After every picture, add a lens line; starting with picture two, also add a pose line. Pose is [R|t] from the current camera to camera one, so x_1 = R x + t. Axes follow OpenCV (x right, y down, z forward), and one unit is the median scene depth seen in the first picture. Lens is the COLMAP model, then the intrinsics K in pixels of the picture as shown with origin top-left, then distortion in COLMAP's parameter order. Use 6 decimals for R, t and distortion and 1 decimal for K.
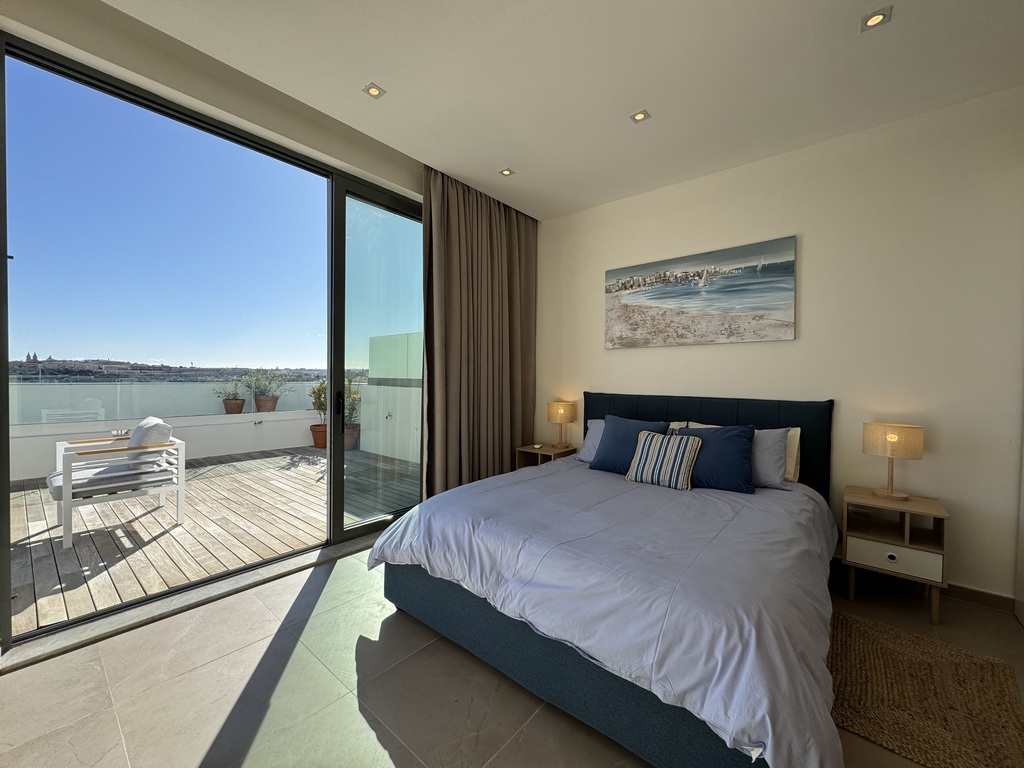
lens RADIAL K [[407.0, 0, 512.0], [0, 407.0, 384.0], [0, 0, 1]] dist [-0.000883, -0.000117]
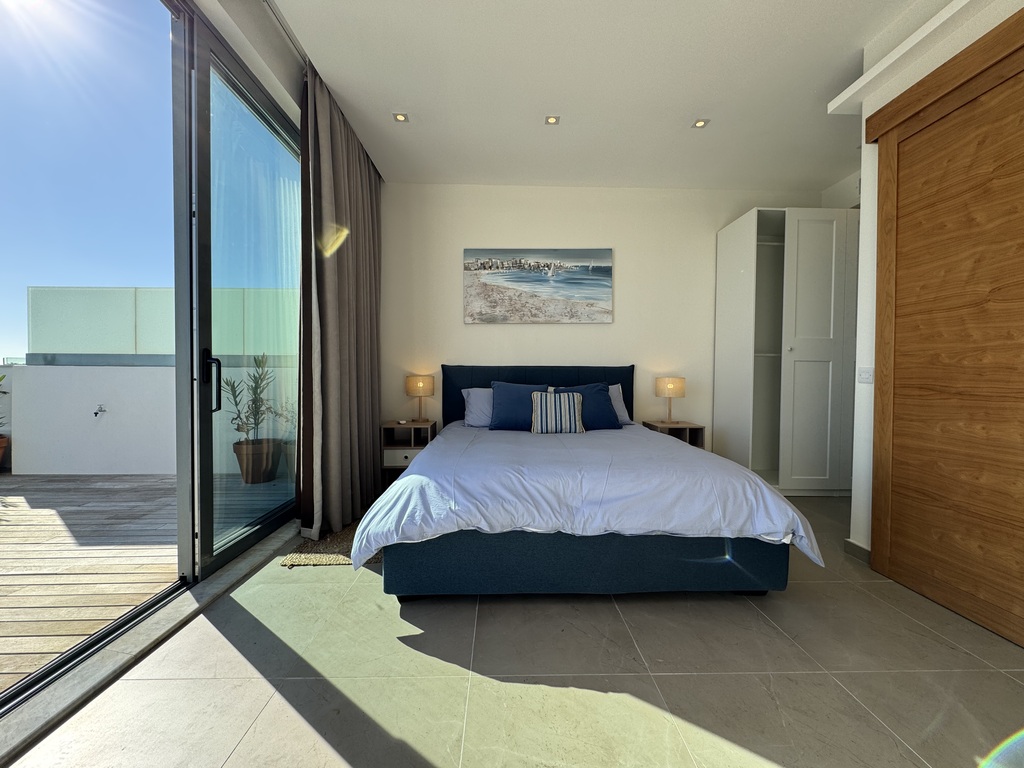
lens RADIAL K [[407.0, 0, 512.0], [0, 407.0, 384.0], [0, 0, 1]] dist [-0.000883, -0.000117]
pose [[0.751071, -0.022598, 0.659835, -0.441795], [0.015822, 0.999743, 0.016228, 0.065364], [-0.660032, -0.001748, 0.751235, 0.150253]]
